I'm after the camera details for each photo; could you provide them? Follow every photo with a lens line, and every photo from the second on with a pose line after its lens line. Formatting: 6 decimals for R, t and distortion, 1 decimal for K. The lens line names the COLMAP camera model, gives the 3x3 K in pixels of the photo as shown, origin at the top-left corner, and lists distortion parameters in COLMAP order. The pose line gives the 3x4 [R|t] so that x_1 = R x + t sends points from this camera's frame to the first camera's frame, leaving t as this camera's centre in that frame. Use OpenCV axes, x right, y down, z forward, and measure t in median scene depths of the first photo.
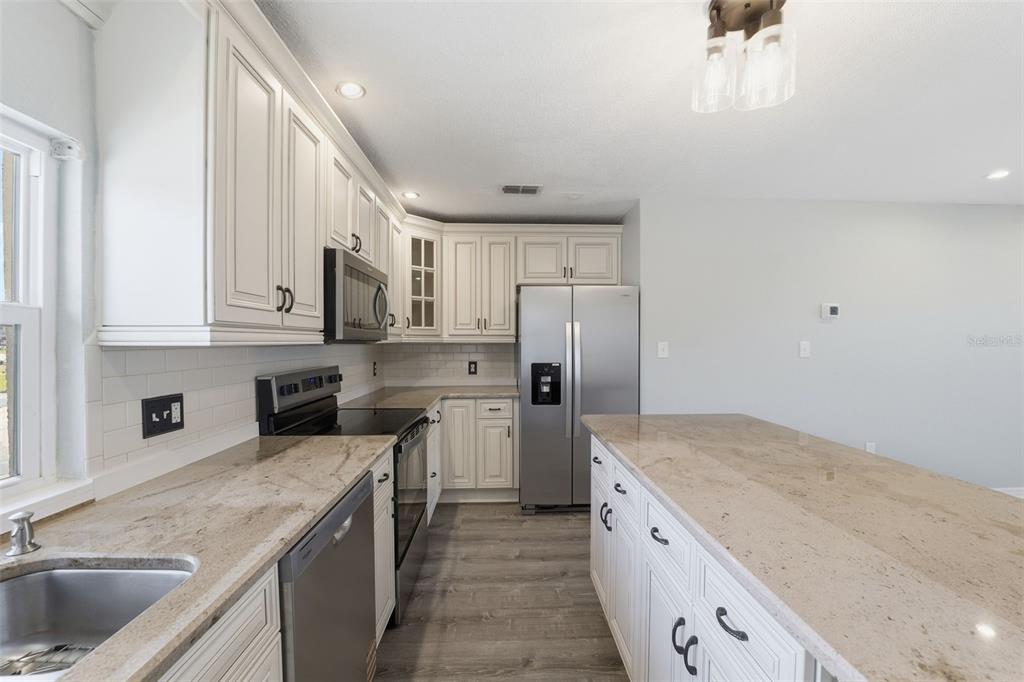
lens RADIAL K [[424.0, 0, 513.1], [0, 424.0, 346.3], [0, 0, 1]] dist [-0.026229, 0.000629]
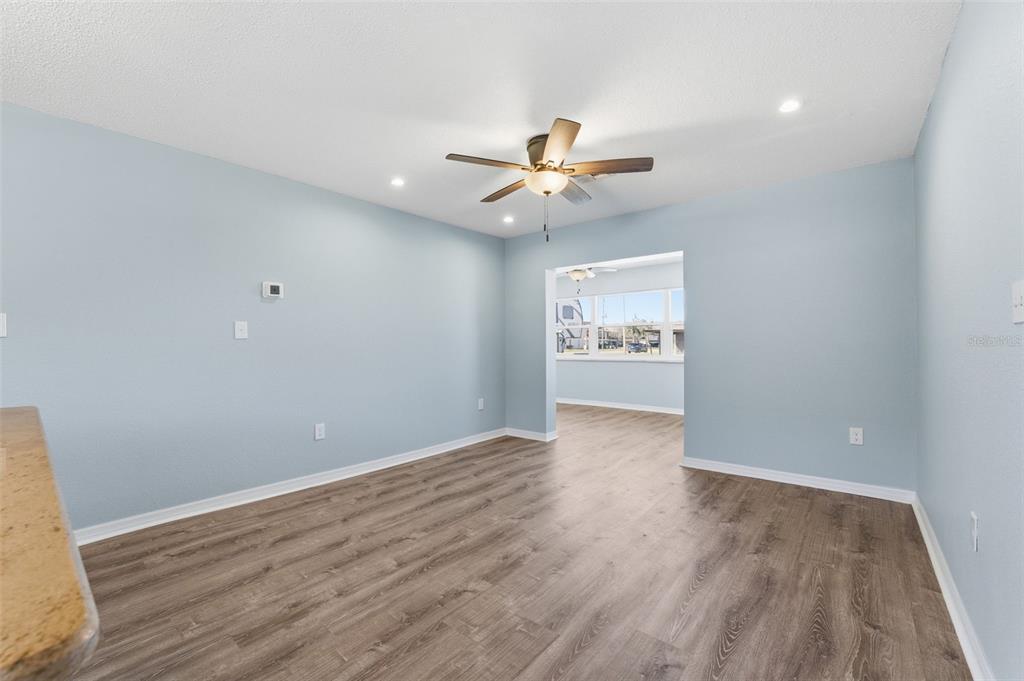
lens RADIAL K [[421.4, 0, 513.0], [0, 421.4, 344.5], [0, 0, 1]] dist [-0.025494, 0.000379]
pose [[0.660986, -0.000742, 0.750398, 0.434488], [0.012681, 0.999868, -0.010181, 0.057589], [-0.750291, 0.016245, 0.660908, -0.033329]]
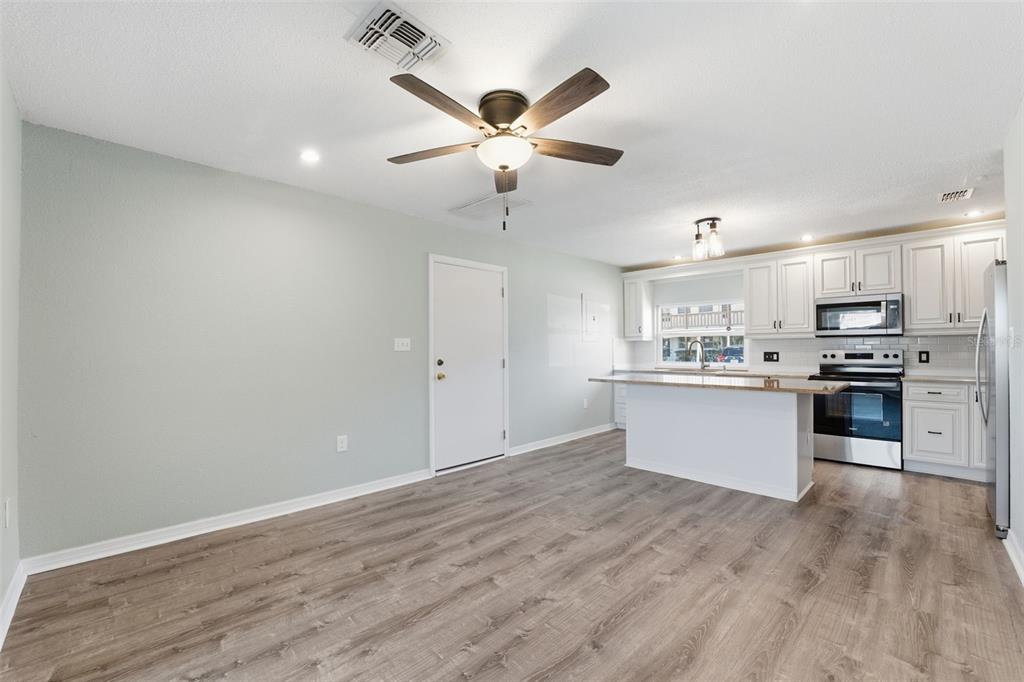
lens RADIAL K [[424.0, 0, 513.1], [0, 424.0, 346.3], [0, 0, 1]] dist [-0.026229, 0.000629]
pose [[-0.732084, 0.003007, -0.681207, 1.560001], [0.000024, 0.999990, 0.004388, 0.021561], [0.681214, 0.003196, -0.732077, 0.968947]]
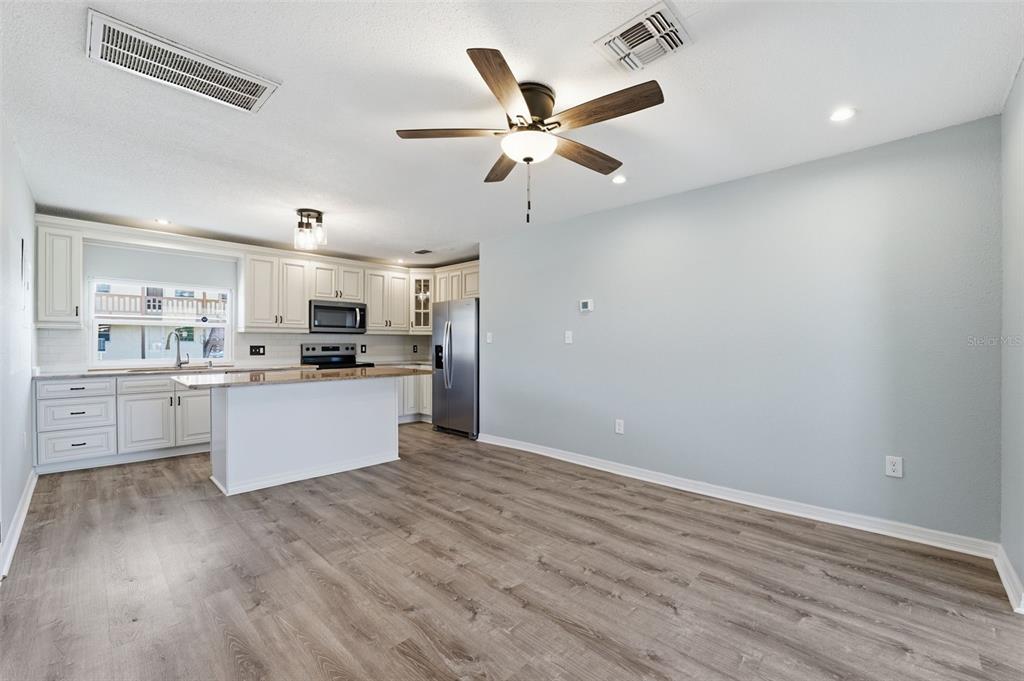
lens RADIAL K [[421.4, 0, 513.0], [0, 421.4, 344.5], [0, 0, 1]] dist [-0.025494, 0.000379]
pose [[0.699024, 0.008461, -0.715048, 1.574672], [-0.014588, 0.999891, -0.002430, 0.036285], [0.714949, 0.012129, 0.699071, -0.008353]]
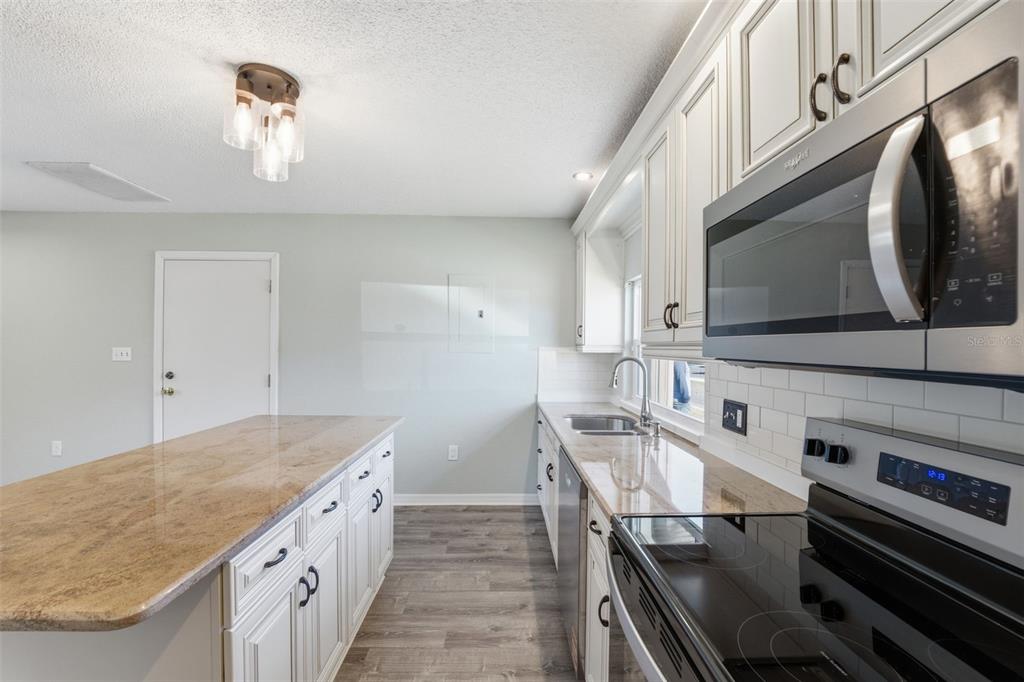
lens RADIAL K [[428.8, 0, 512.8], [0, 428.8, 348.9], [0, 0, 1]] dist [-0.026153, 0.001184]
pose [[-0.999954, -0.009229, 0.002599, -0.080324], [-0.009178, 0.999780, 0.018850, -0.022934], [-0.002773, 0.018825, -0.999819, 0.981928]]
